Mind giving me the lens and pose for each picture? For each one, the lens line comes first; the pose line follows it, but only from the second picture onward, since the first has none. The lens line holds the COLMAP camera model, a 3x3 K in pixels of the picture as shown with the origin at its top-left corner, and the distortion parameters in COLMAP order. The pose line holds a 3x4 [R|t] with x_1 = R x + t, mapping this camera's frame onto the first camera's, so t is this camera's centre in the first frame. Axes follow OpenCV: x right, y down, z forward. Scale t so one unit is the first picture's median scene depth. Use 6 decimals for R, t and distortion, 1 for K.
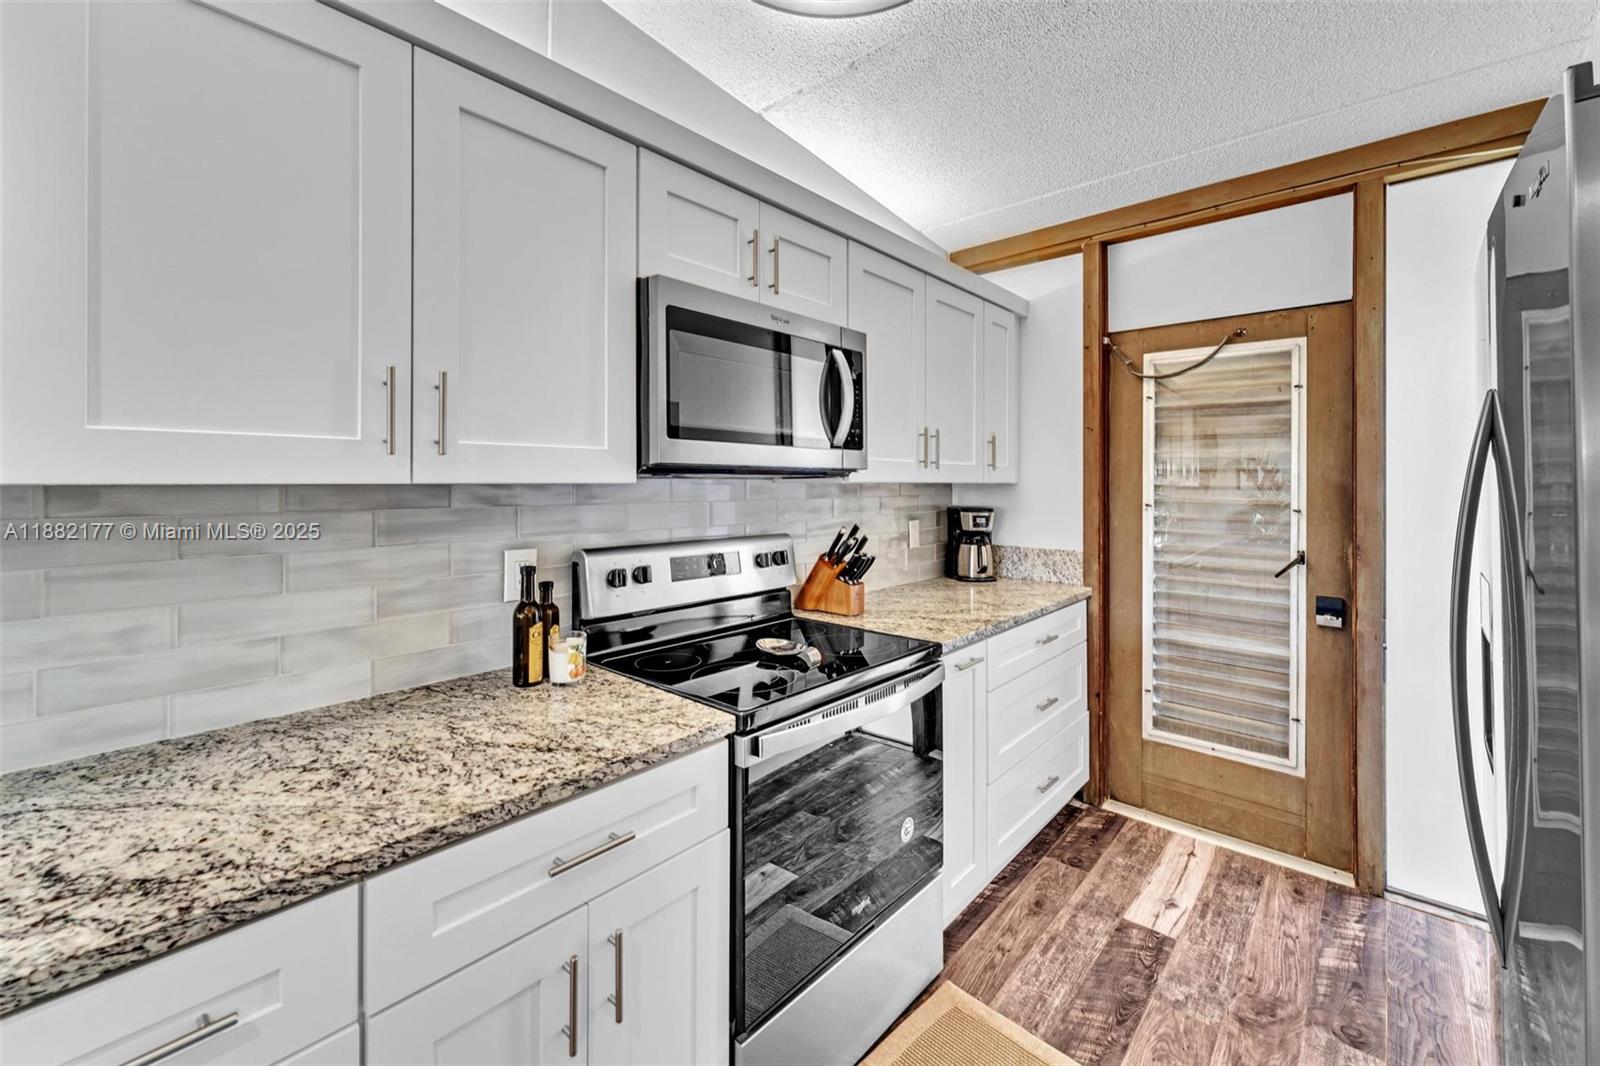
lens RADIAL K [[657.5, 0, 794.3], [0, 657.5, 482.5], [0, 0, 1]] dist [0.005232, -0.001144]
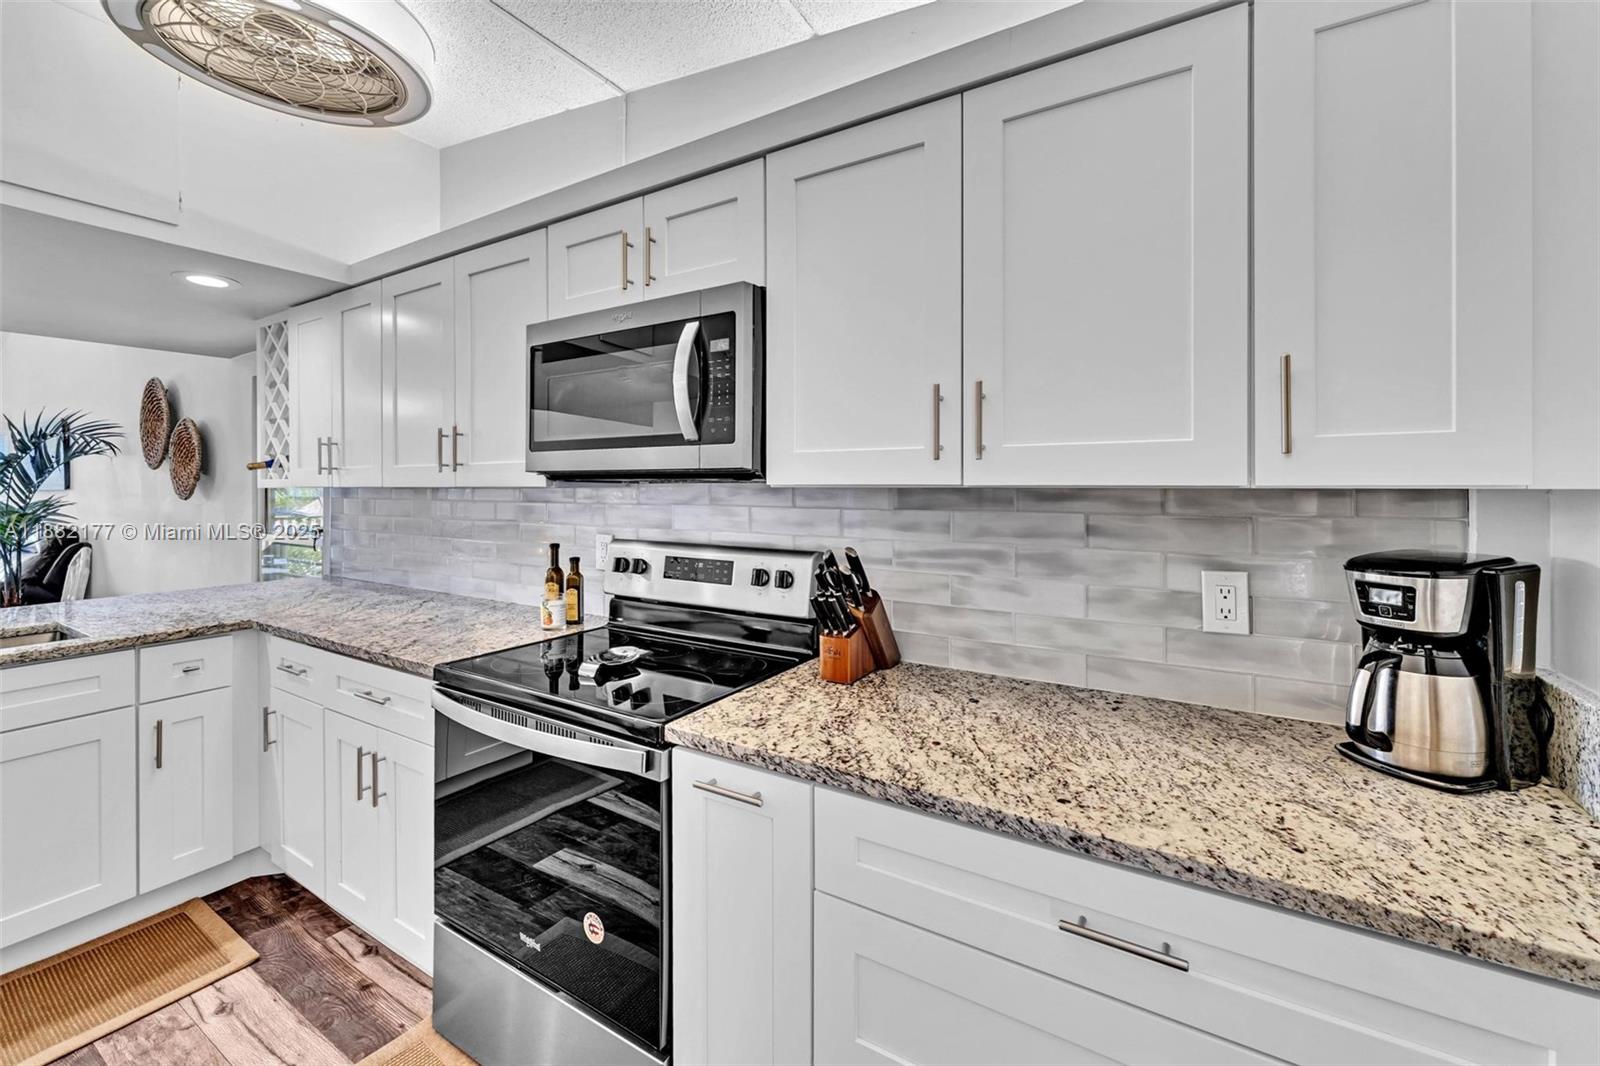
lens RADIAL K [[657.5, 0, 793.4], [0, 657.5, 490.8], [0, 0, 1]] dist [0.005232, -0.001144]
pose [[0.167759, 0.009392, -0.985783, 0.882303], [0.001435, 0.999951, 0.009771, -0.003387], [0.985827, -0.003054, 0.167737, 0.989864]]
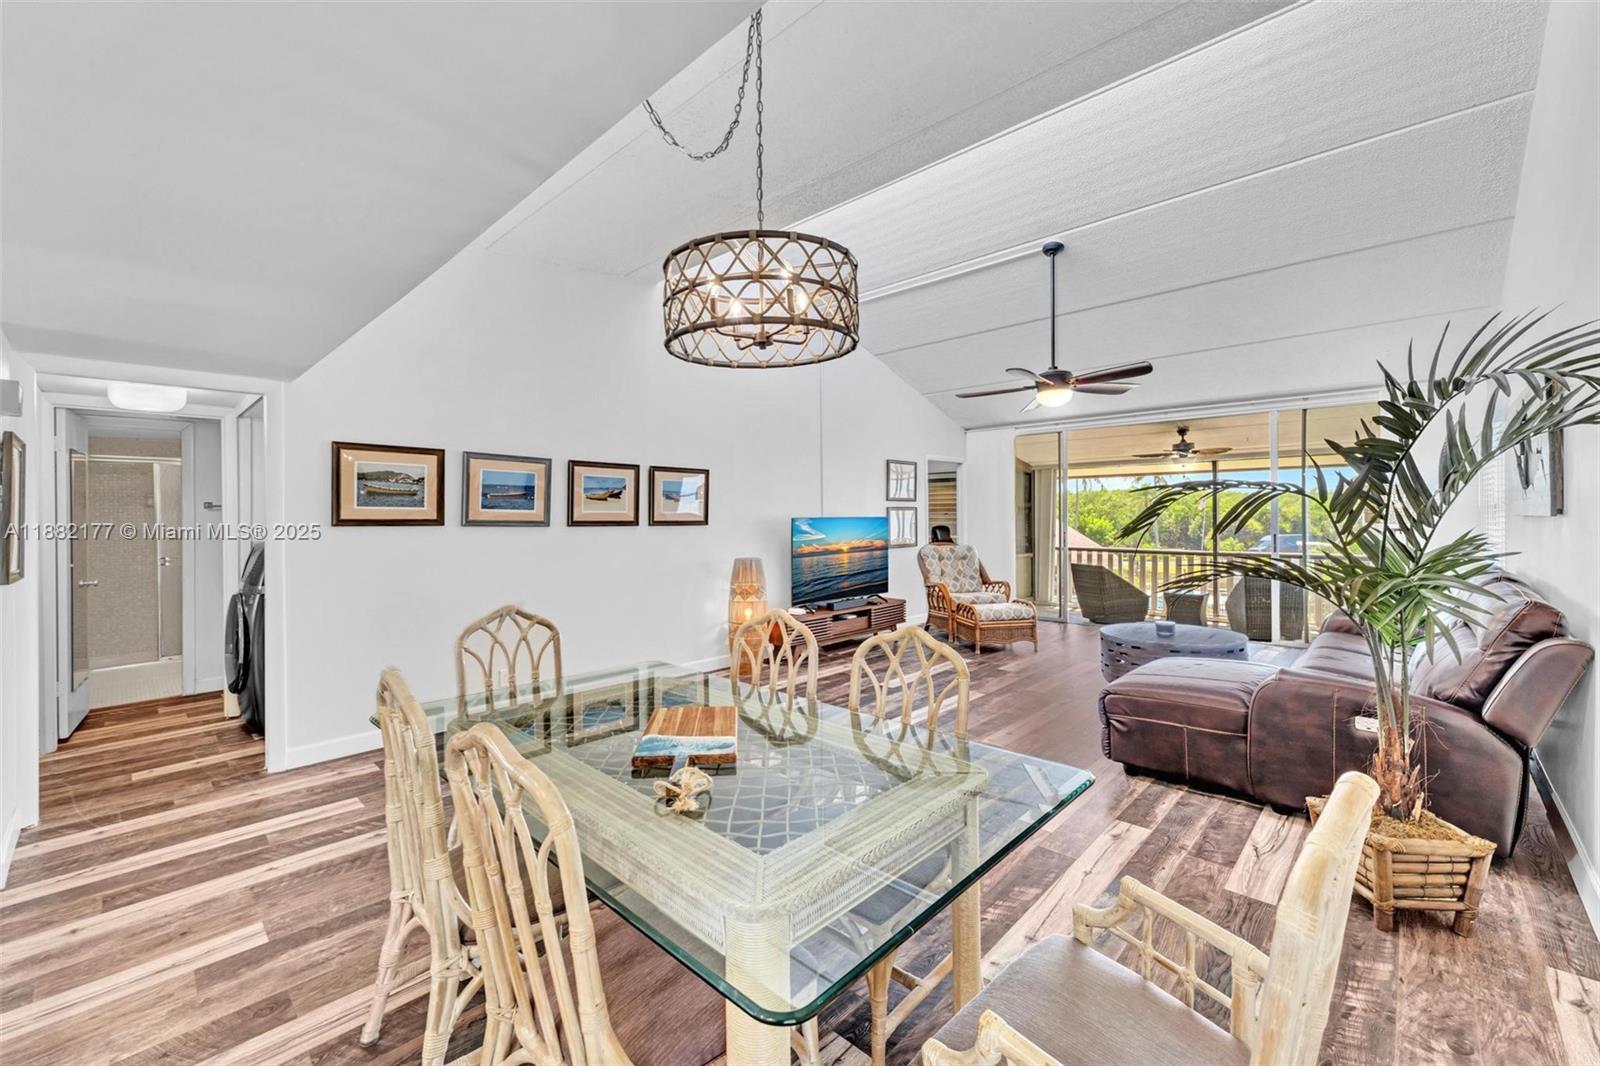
lens RADIAL K [[657.5, 0, 813.0], [0, 657.5, 497.1], [0, 0, 1]] dist [0.005232, -0.001144]
pose [[-0.999982, 0.003837, 0.004654, -1.089977], [0.003751, 0.999823, -0.018452, -0.003349], [-0.004724, -0.018435, -0.999819, -0.345558]]
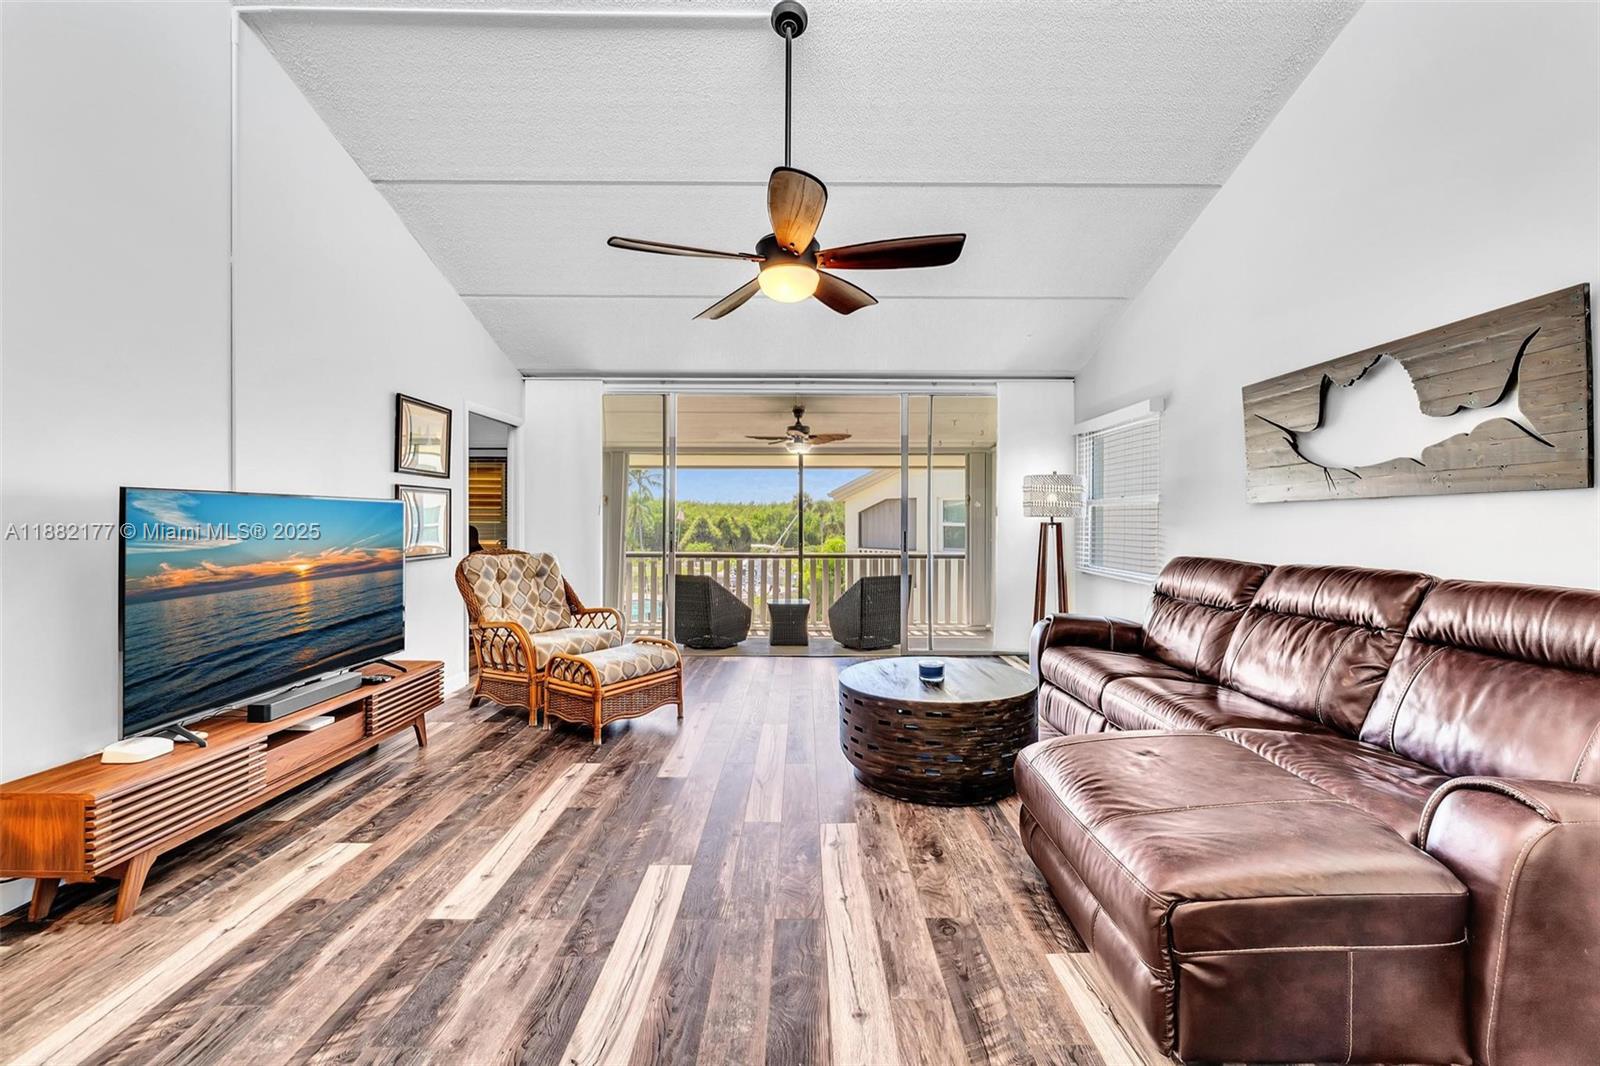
lens RADIAL K [[657.5, 0, 806.5], [0, 657.5, 521.7], [0, 0, 1]] dist [0.005232, -0.001144]
pose [[-0.741397, -0.001802, -0.671064, -1.083764], [-0.007280, 0.999959, 0.005357, 0.080355], [0.671027, 0.008857, -0.741380, -1.913055]]
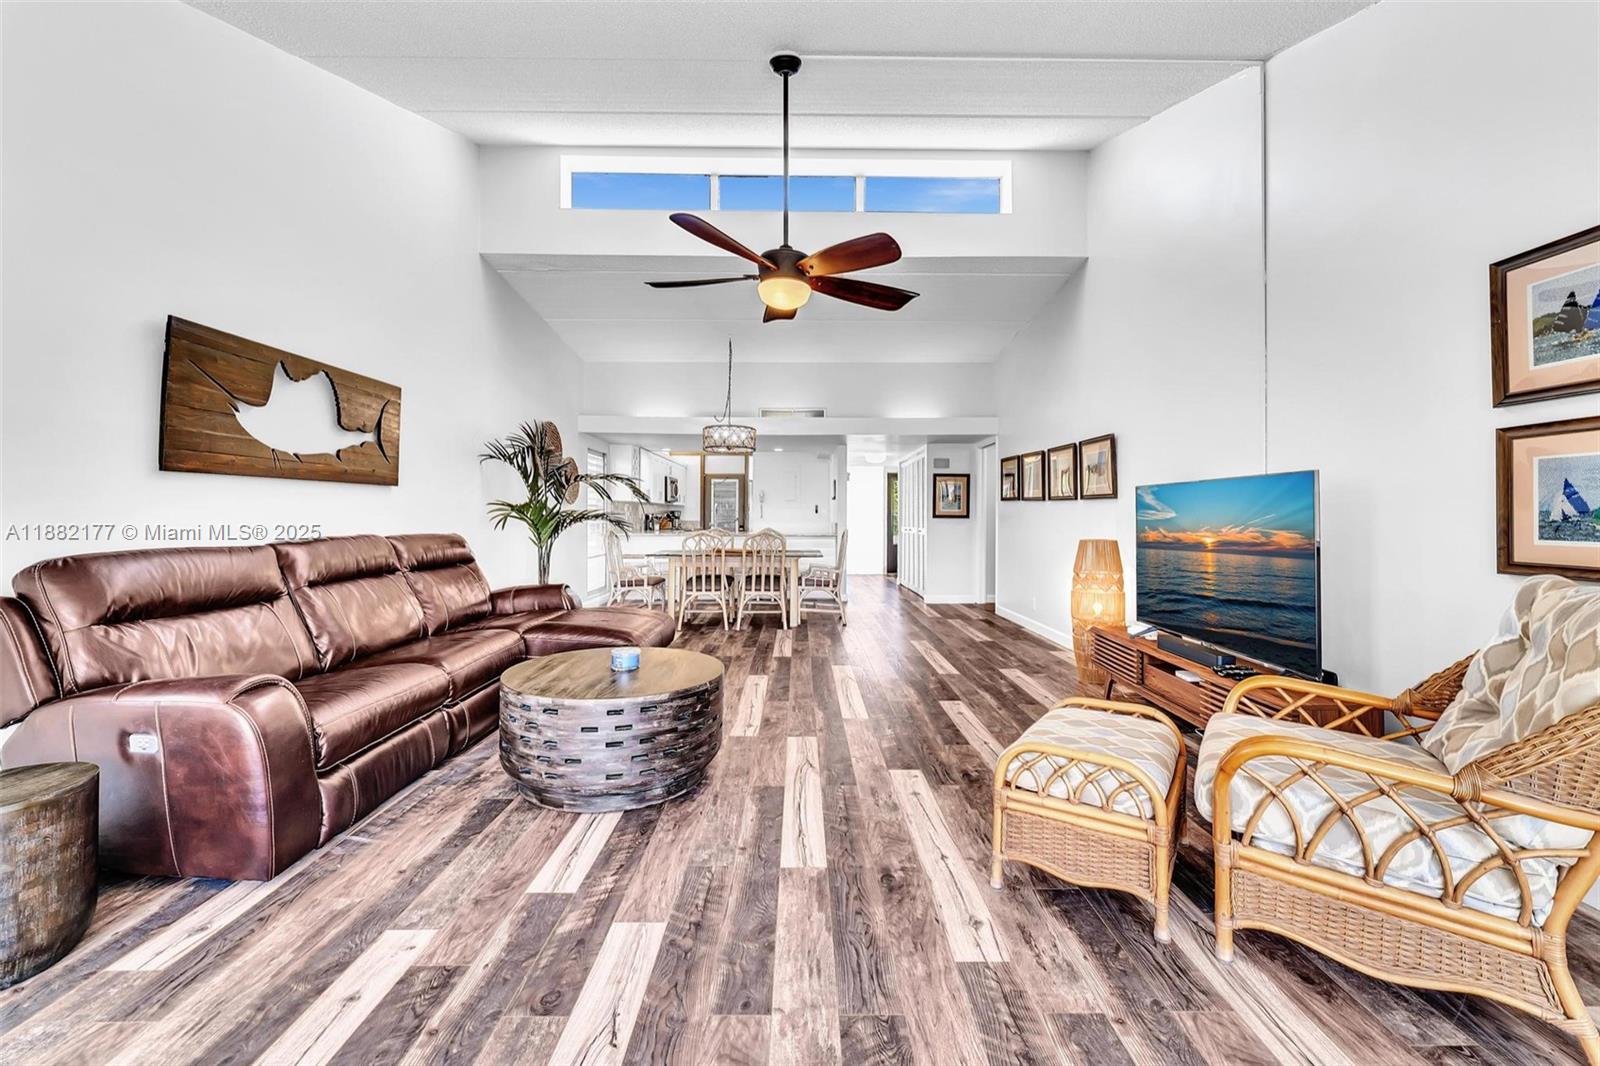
lens RADIAL K [[657.5, 0, 804.6], [0, 657.5, 503.7], [0, 0, 1]] dist [0.005232, -0.001144]
pose [[0.737558, 0.006553, 0.675252, -3.206540], [0.007757, 0.999805, -0.018176, 0.129699], [-0.675240, 0.018644, 0.737363, -4.397876]]
